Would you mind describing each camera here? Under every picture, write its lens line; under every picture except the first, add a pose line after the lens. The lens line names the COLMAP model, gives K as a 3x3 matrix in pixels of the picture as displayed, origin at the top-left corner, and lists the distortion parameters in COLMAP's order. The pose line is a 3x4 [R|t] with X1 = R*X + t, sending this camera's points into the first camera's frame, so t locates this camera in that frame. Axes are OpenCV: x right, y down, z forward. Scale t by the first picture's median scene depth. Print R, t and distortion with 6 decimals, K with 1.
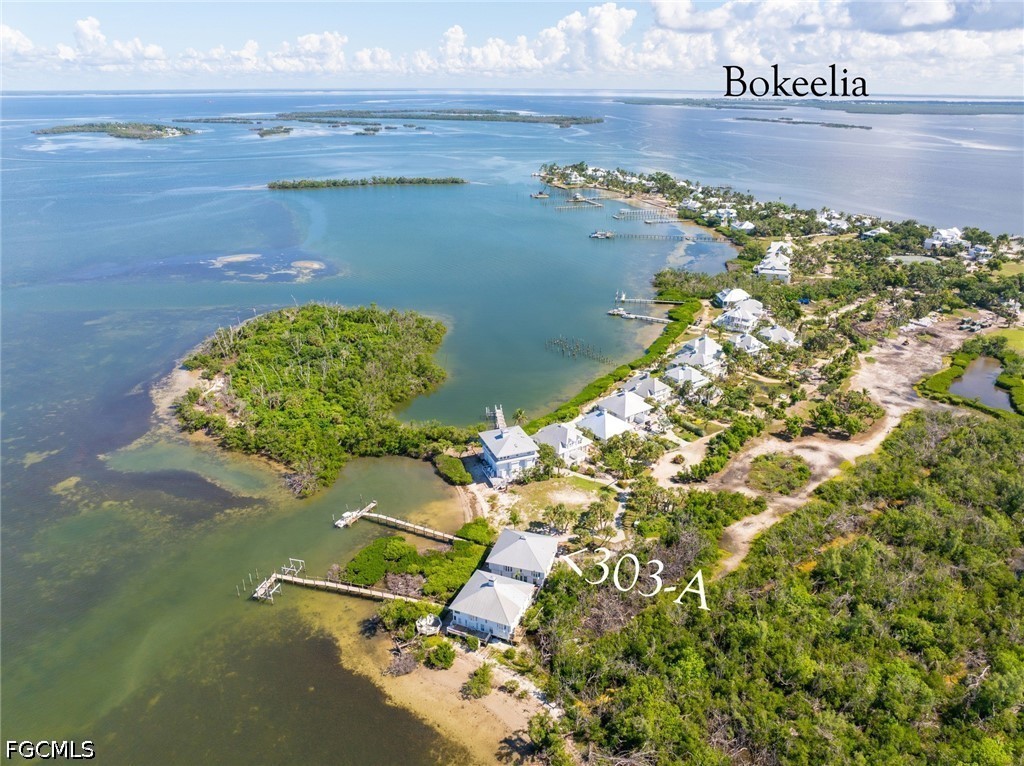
lens RADIAL K [[718.3, 0, 512.0], [0, 718.3, 383.0], [0, 0, 1]] dist [-0.038298, -0.002587]
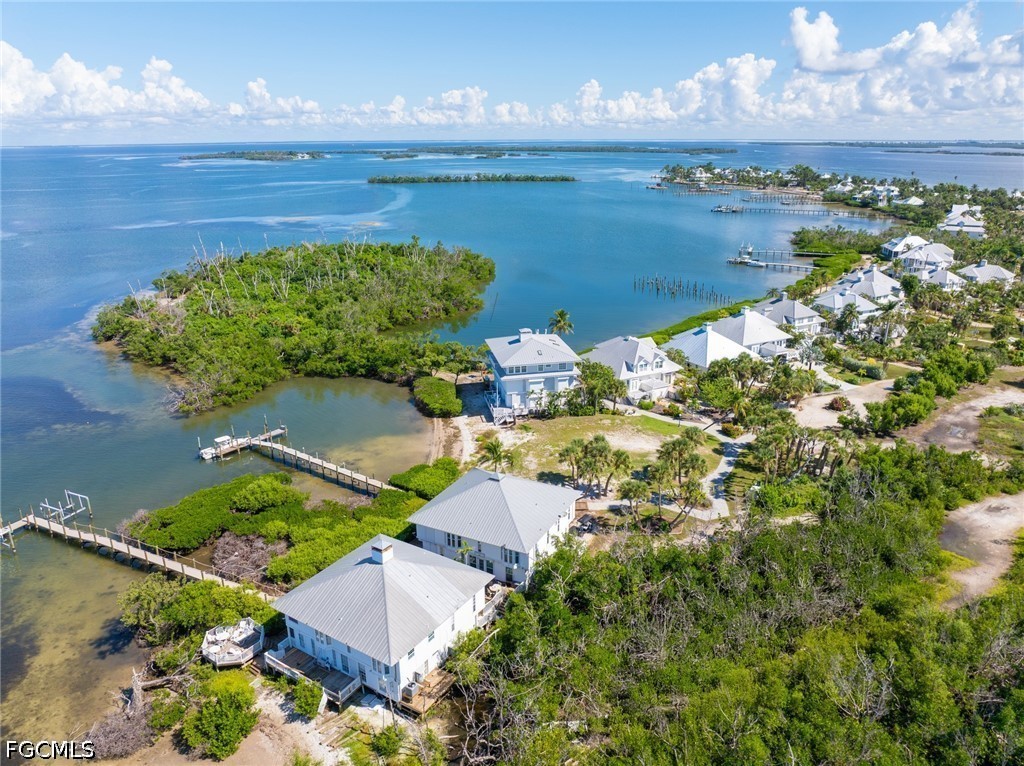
lens RADIAL K [[718.3, 0, 512.0], [0, 718.3, 383.0], [0, 0, 1]] dist [-0.038298, -0.002587]
pose [[0.984523, 0.046902, -0.168864, 0.081147], [-0.057781, 0.996519, -0.060095, 0.147509], [0.165458, 0.068922, 0.983806, 0.442218]]
